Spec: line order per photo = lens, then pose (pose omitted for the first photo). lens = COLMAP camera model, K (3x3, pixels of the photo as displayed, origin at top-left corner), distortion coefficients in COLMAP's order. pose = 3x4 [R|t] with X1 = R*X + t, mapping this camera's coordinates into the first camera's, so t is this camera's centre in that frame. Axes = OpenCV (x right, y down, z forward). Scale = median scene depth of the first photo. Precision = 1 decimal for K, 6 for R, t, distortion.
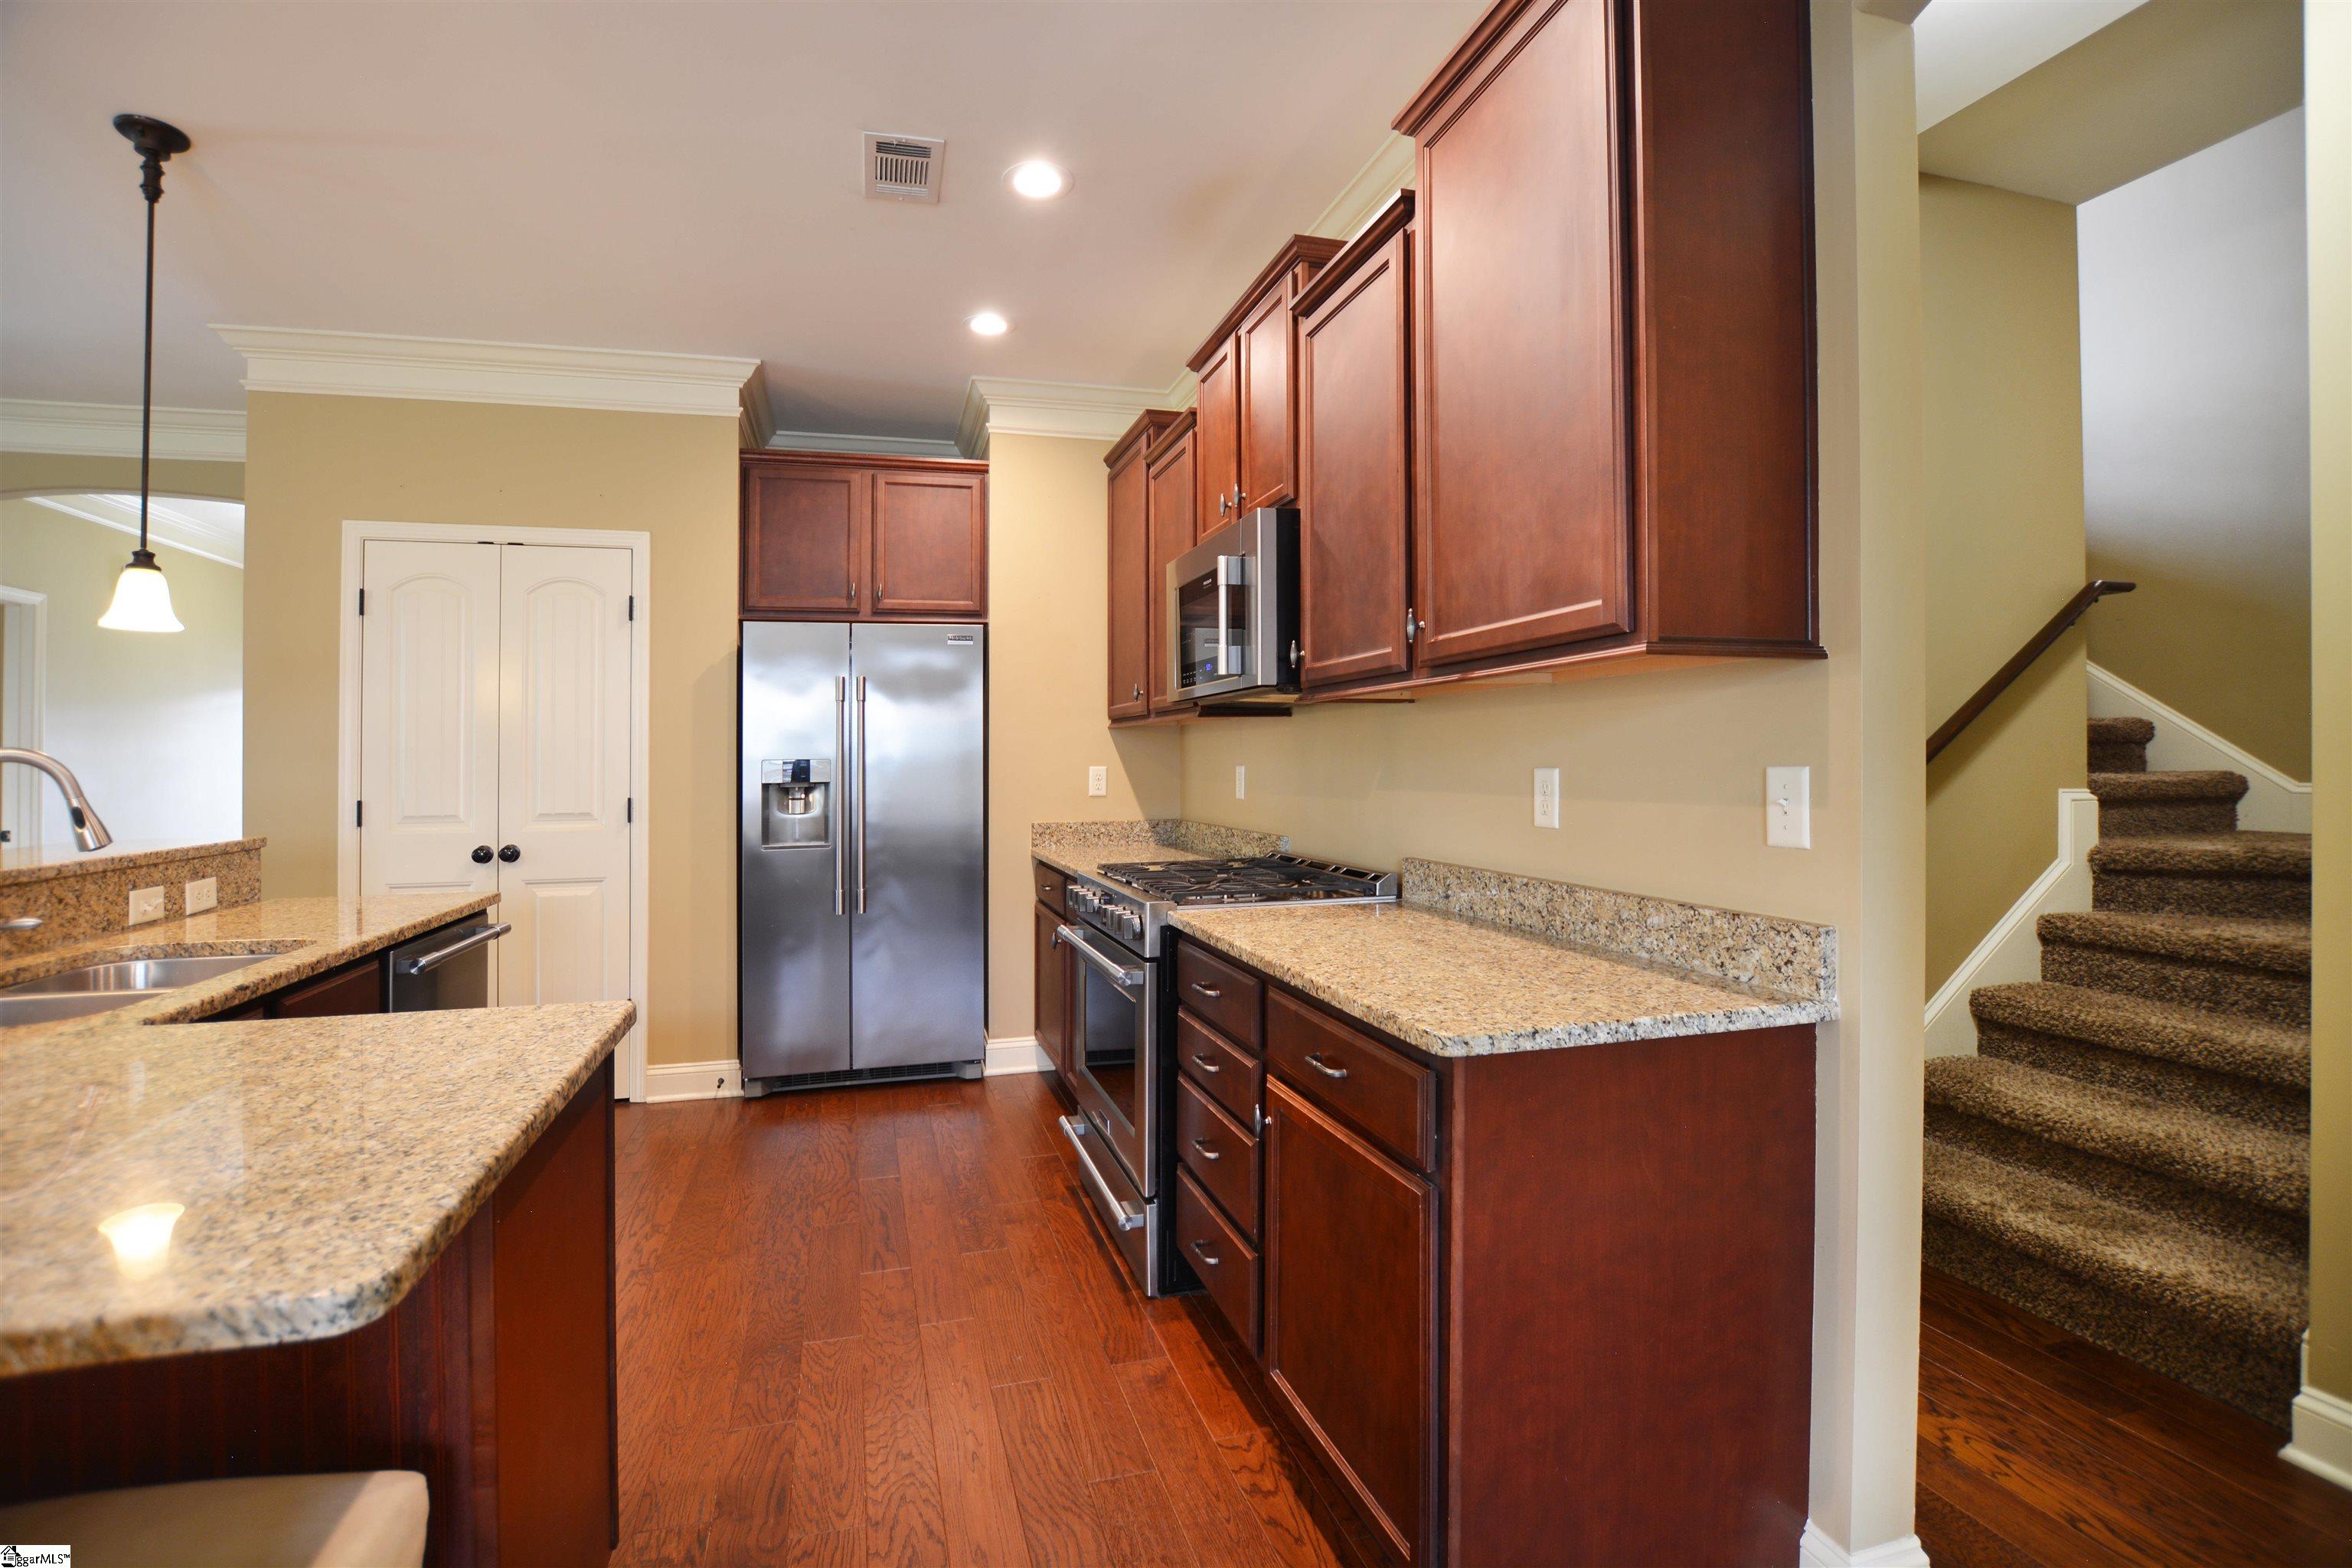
lens RADIAL K [[1045.8, 0, 1175.3], [0, 1045.8, 772.5], [0, 0, 1]] dist [-0.017962, 0.000936]
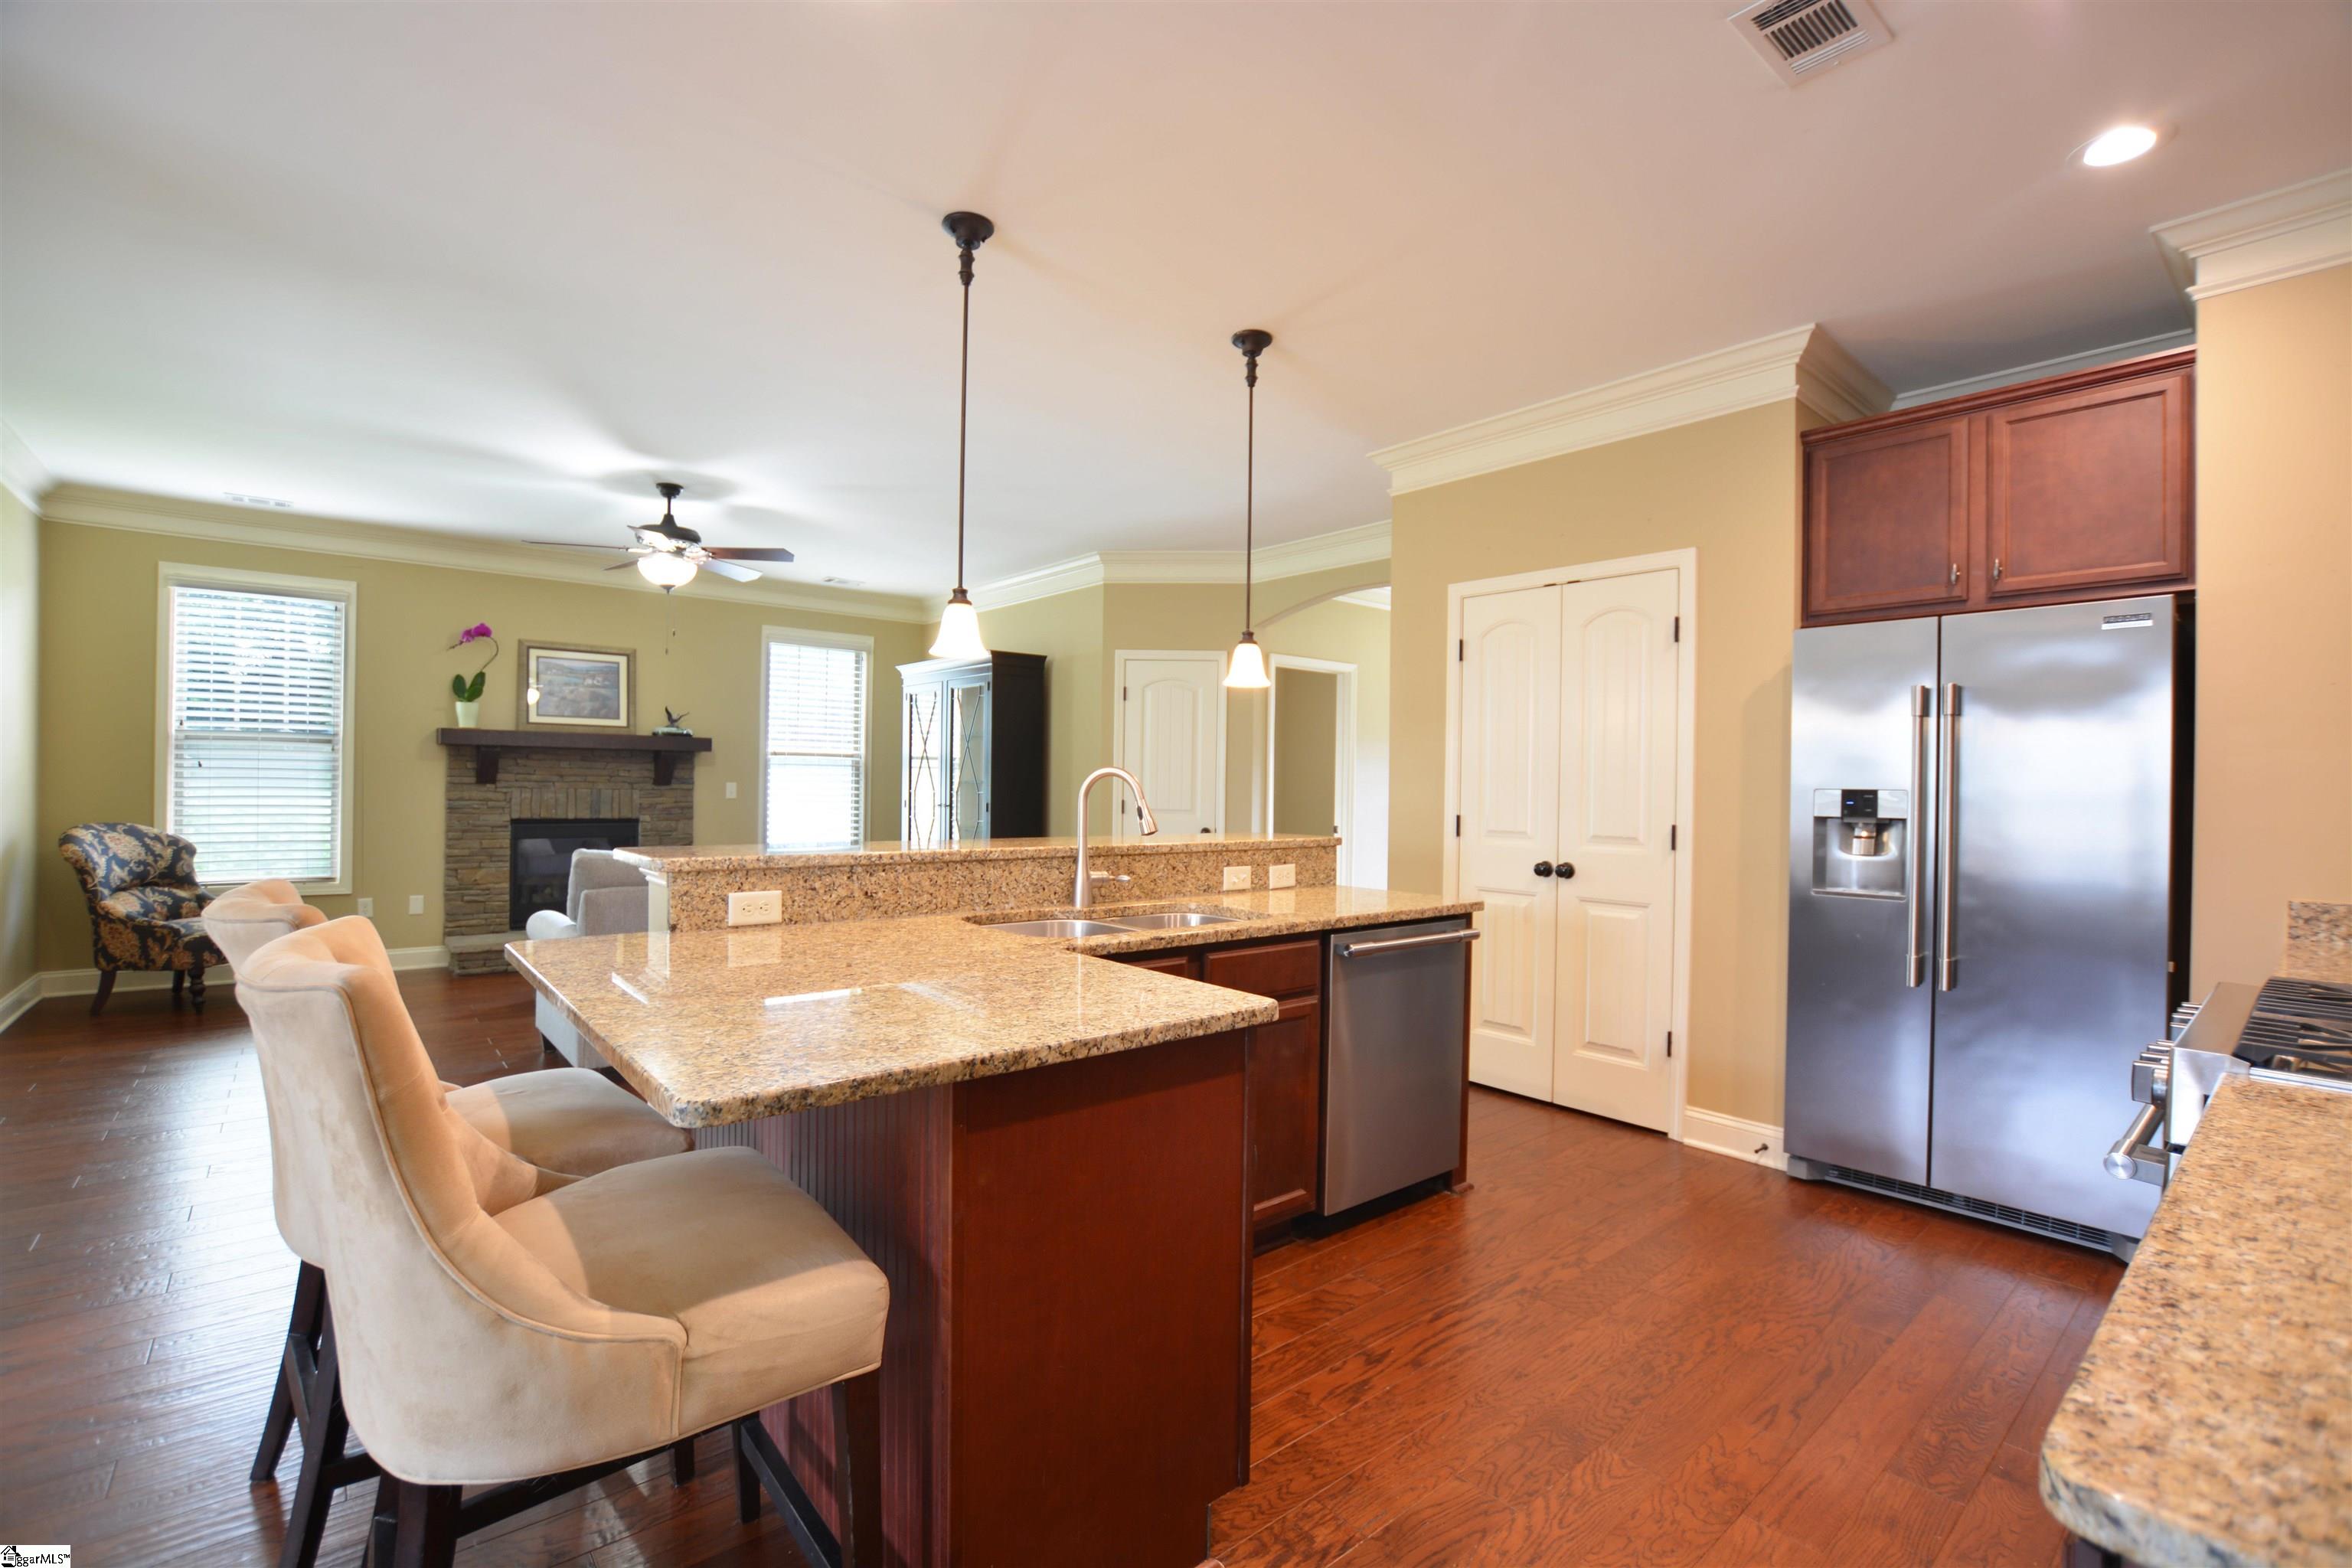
lens RADIAL K [[1039.6, 0, 1150.6], [0, 1039.6, 790.3], [0, 0, 1]] dist [-0.012835, -0.000009]
pose [[0.427526, 0.022939, -0.903712, 0.193567], [-0.031375, 0.999452, 0.010527, -0.003737], [0.903458, 0.023854, 0.428012, 0.198193]]
